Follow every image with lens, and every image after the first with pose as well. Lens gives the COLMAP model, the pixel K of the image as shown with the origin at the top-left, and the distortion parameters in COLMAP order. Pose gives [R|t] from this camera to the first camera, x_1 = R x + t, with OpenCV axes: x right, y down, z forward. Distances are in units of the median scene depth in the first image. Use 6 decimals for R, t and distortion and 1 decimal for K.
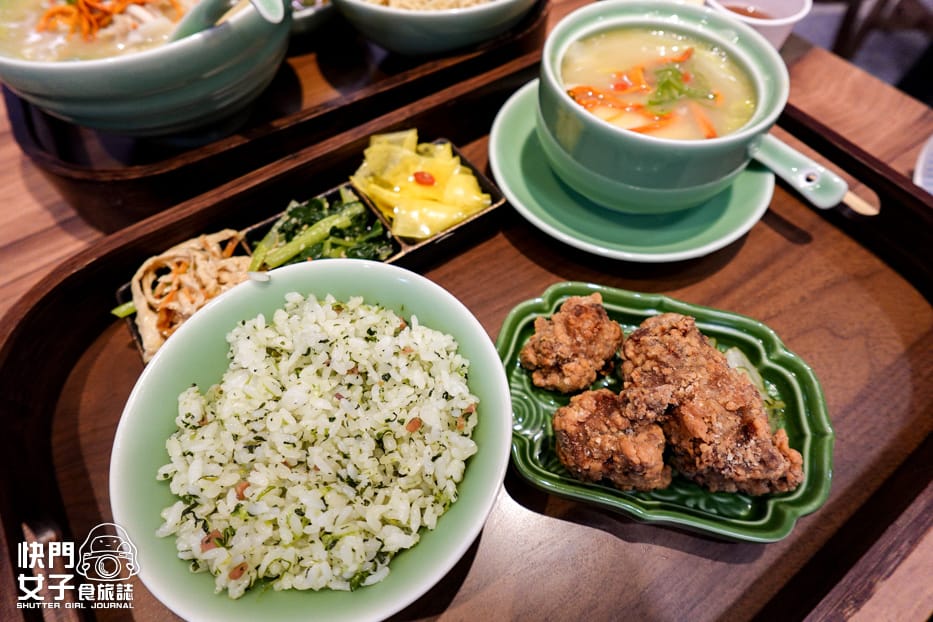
lens RADIAL K [[518.4, 0, 465.5], [0, 518.4, 312.1], [0, 0, 1]] dist [-0.011651, 0.001736]
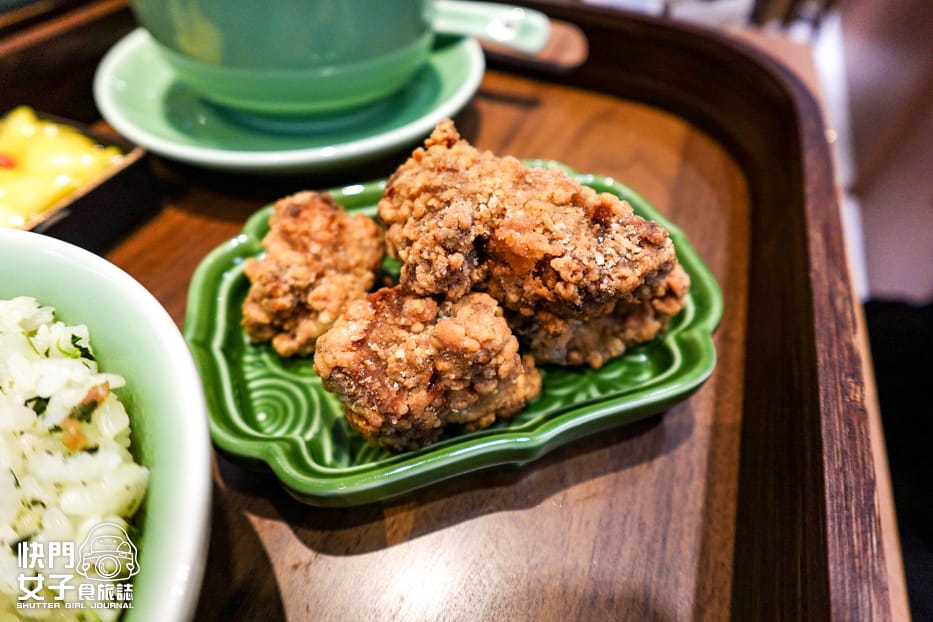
lens RADIAL K [[518.4, 0, 466.7], [0, 518.4, 313.7], [0, 0, 1]] dist [-0.011651, 0.001736]
pose [[0.835523, -0.393289, 0.383700, 0.122174], [0.448252, 0.891751, -0.062052, 0.272329], [-0.317760, 0.223840, 0.921371, 0.465031]]
